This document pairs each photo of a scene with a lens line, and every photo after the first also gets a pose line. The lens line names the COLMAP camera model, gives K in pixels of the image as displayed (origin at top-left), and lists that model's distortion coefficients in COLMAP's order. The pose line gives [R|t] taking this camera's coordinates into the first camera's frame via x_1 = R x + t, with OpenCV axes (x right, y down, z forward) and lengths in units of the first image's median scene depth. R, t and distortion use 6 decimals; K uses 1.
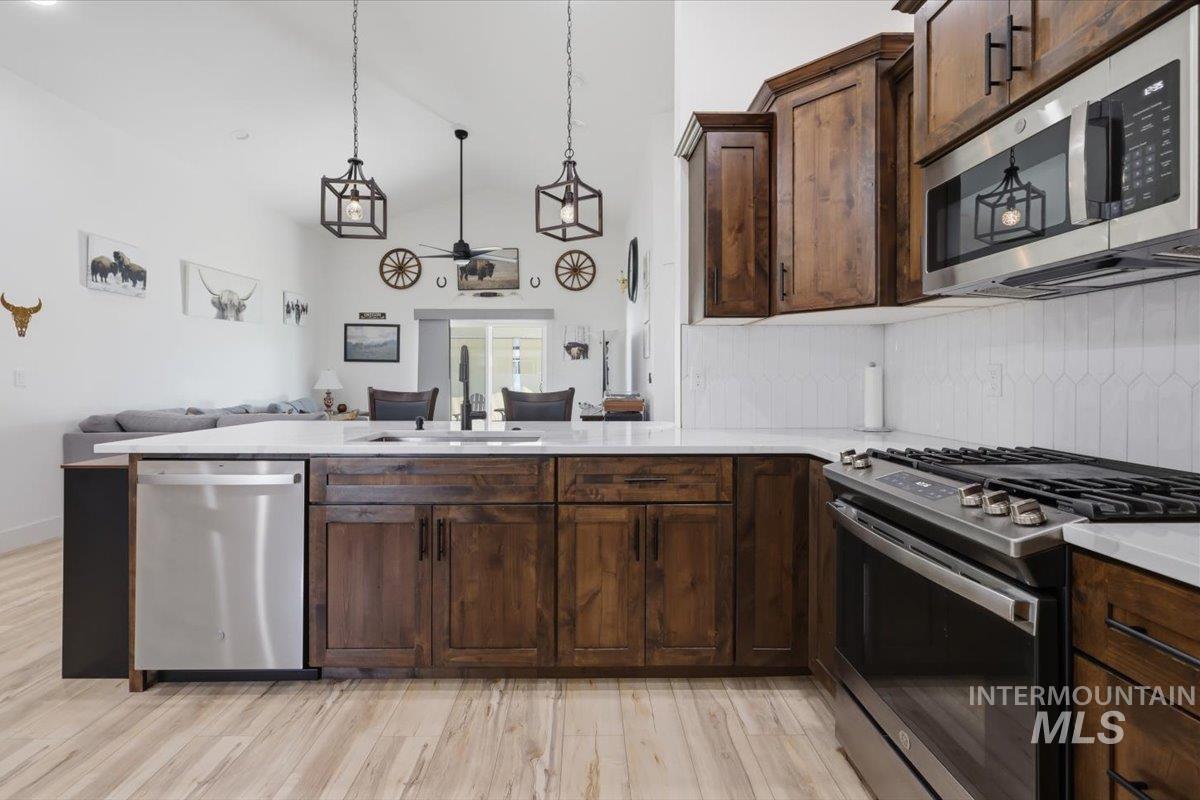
lens RADIAL K [[521.0, 0, 588.2], [0, 521.0, 383.5], [0, 0, 1]] dist [-0.002326, 0.001645]
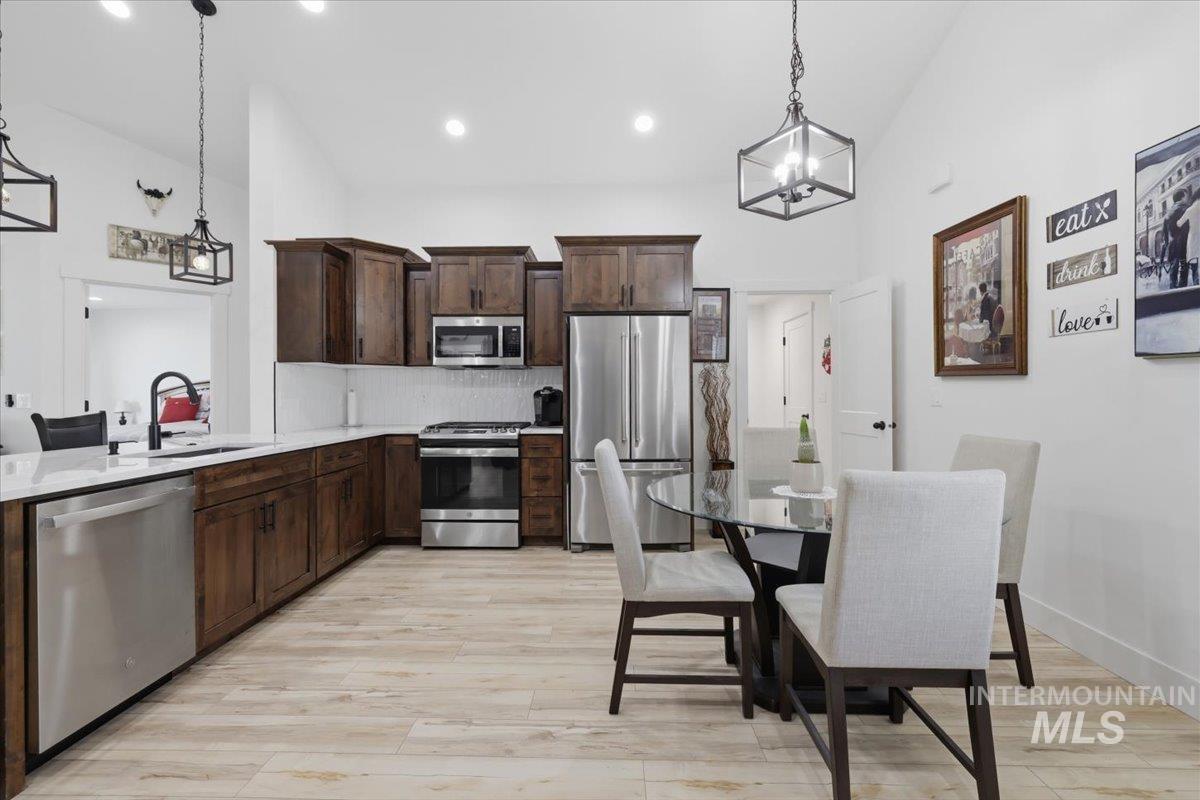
lens RADIAL K [[521.0, 0, 607.5], [0, 521.0, 390.1], [0, 0, 1]] dist [-0.002326, 0.001645]
pose [[0.030123, 0.001634, 0.999545, -1.562471], [0.008192, 0.999965, -0.001881, -0.028352], [-0.999513, 0.008245, 0.030109, 0.045595]]
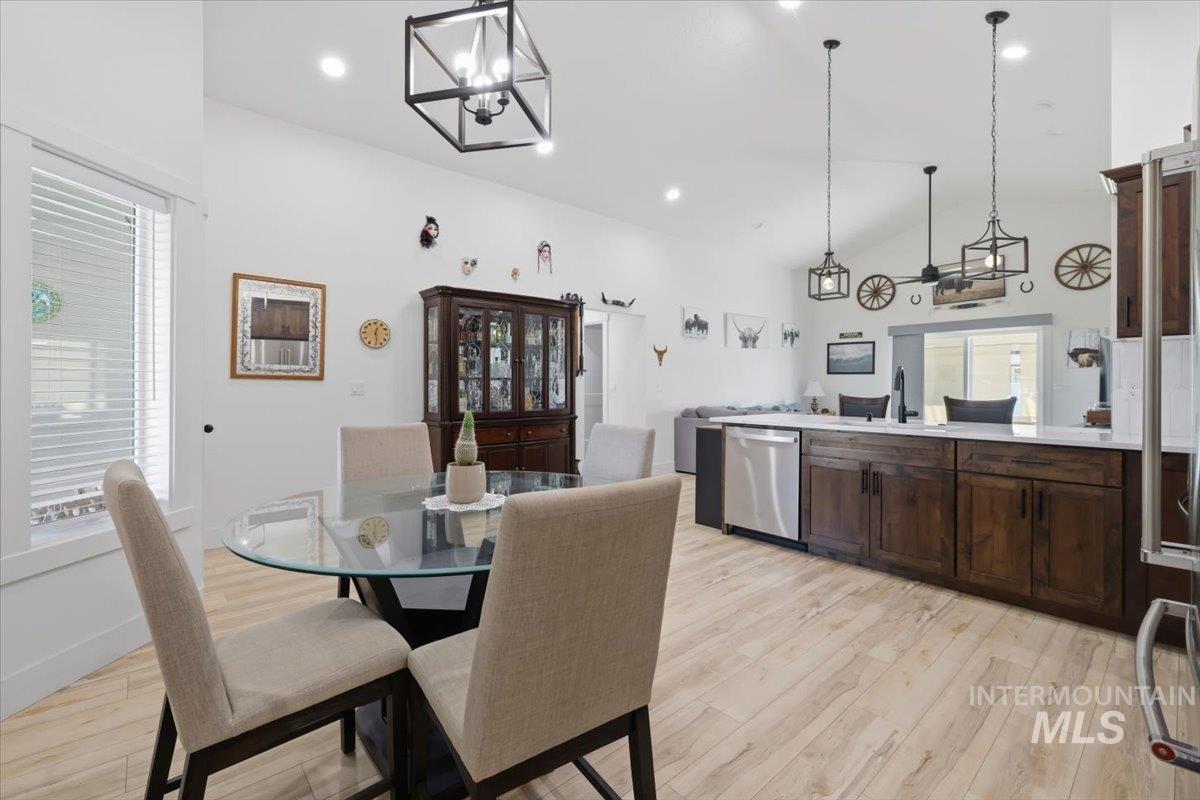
lens RADIAL K [[521.0, 0, 592.4], [0, 521.0, 382.9], [0, 0, 1]] dist [-0.002326, 0.001645]
pose [[0.645409, -0.004030, -0.763826, 0.395080], [-0.010040, 0.999855, -0.013759, 0.004823], [0.763771, 0.016549, 0.645275, -0.757337]]
